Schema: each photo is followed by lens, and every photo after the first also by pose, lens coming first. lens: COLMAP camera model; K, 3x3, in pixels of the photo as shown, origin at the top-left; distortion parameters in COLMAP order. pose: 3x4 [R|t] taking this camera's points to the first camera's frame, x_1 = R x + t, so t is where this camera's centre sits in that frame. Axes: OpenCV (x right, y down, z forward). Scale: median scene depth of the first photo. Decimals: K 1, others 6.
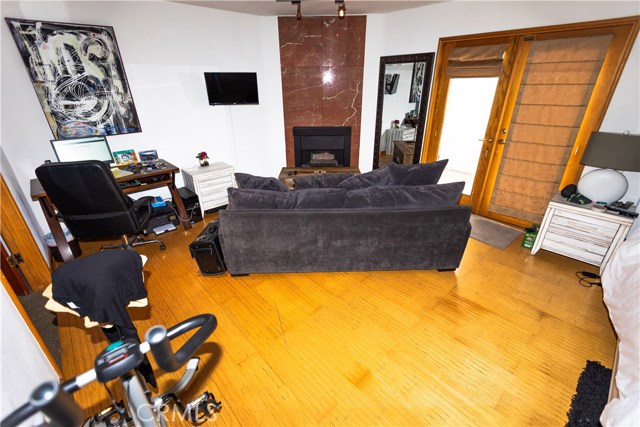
lens RADIAL K [[285.7, 0, 319.5], [0, 285.7, 217.2], [0, 0, 1]] dist [0.010390, -0.006490]
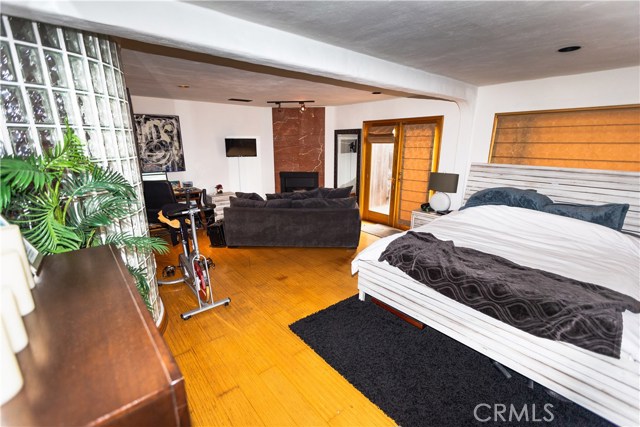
lens RADIAL K [[285.7, 0, 319.5], [0, 285.7, 217.2], [0, 0, 1]] dist [0.010390, -0.006490]
pose [[0.998340, 0.023974, -0.052365, 0.301895], [-0.033183, 0.982595, -0.182771, 0.287655], [0.047072, 0.184206, 0.981760, -0.649751]]
